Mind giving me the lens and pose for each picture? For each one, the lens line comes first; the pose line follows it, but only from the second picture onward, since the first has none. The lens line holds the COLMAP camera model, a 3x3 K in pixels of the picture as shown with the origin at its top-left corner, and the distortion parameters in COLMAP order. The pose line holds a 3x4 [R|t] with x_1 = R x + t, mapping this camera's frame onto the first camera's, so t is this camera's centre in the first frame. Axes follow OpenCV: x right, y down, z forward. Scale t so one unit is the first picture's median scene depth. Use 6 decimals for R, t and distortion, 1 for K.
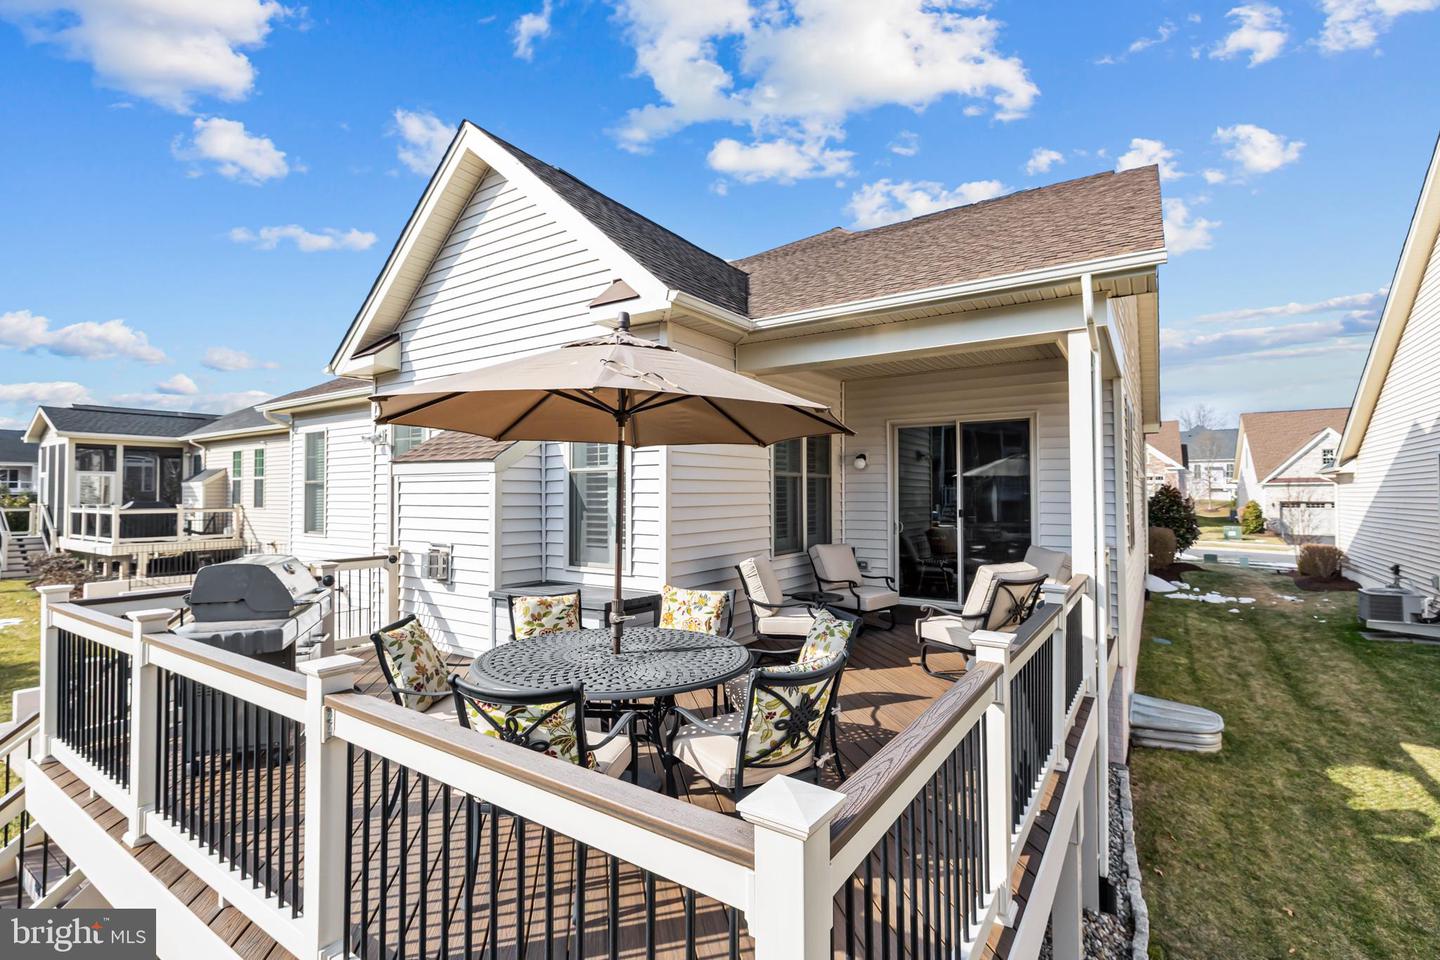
lens RADIAL K [[652.0, 0, 720.0], [0, 652.0, 480.0], [0, 0, 1]] dist [0.000432, 0.000107]
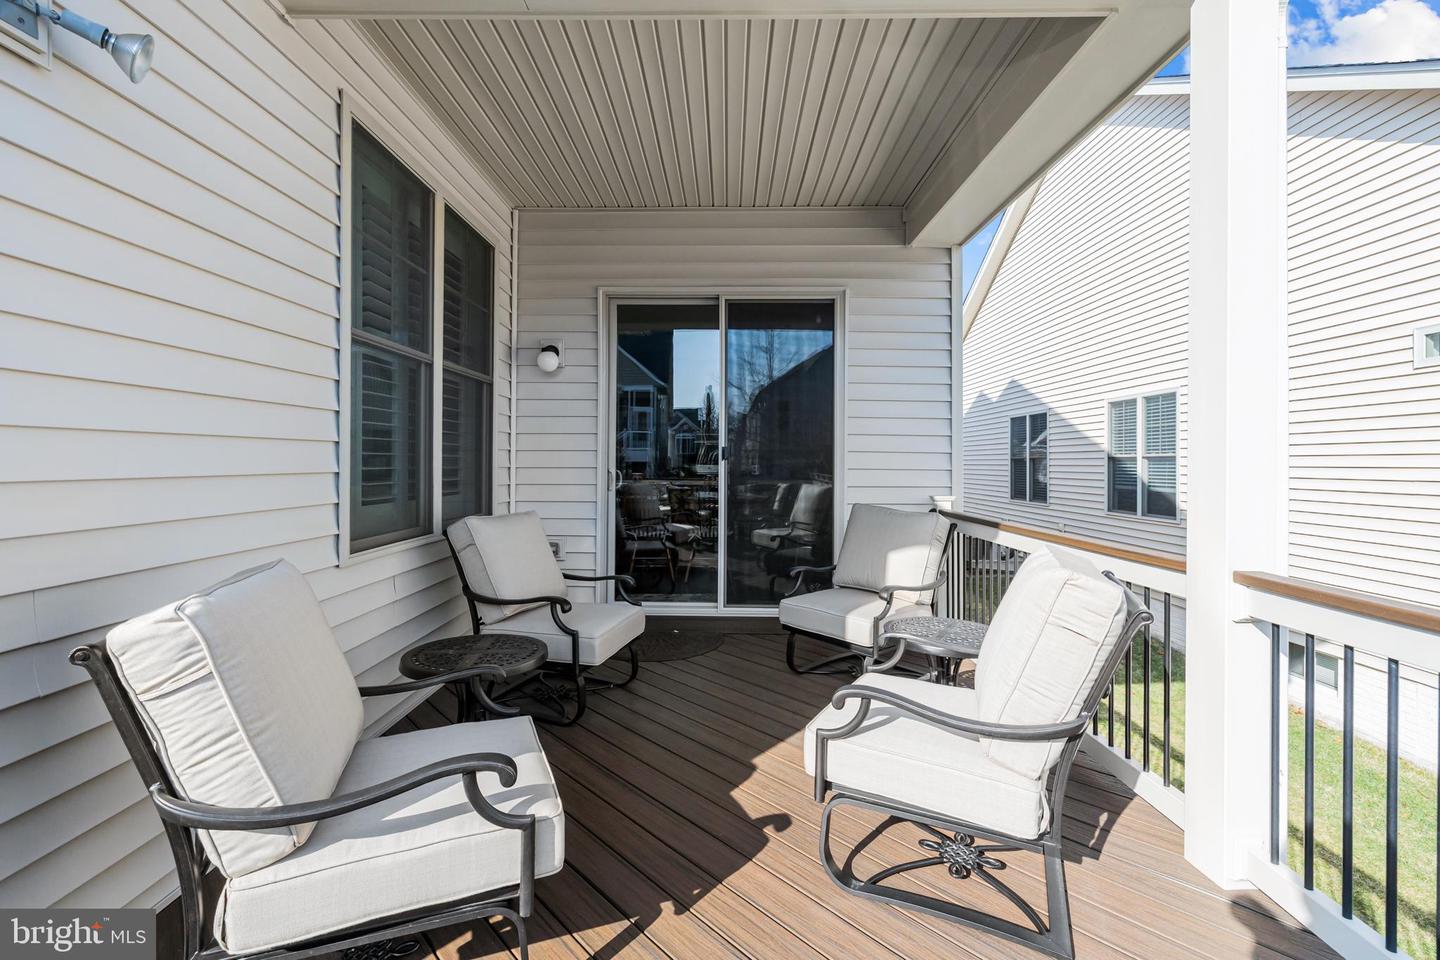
lens RADIAL K [[614.4, 0, 717.9], [0, 614.4, 461.7], [0, 0, 1]] dist [0.000084, -0.000059]
pose [[0.837914, 0.007569, 0.545750, 0.061998], [-0.020169, 0.999650, 0.017102, 0.050326], [-0.545430, -0.025338, 0.837773, 0.548341]]
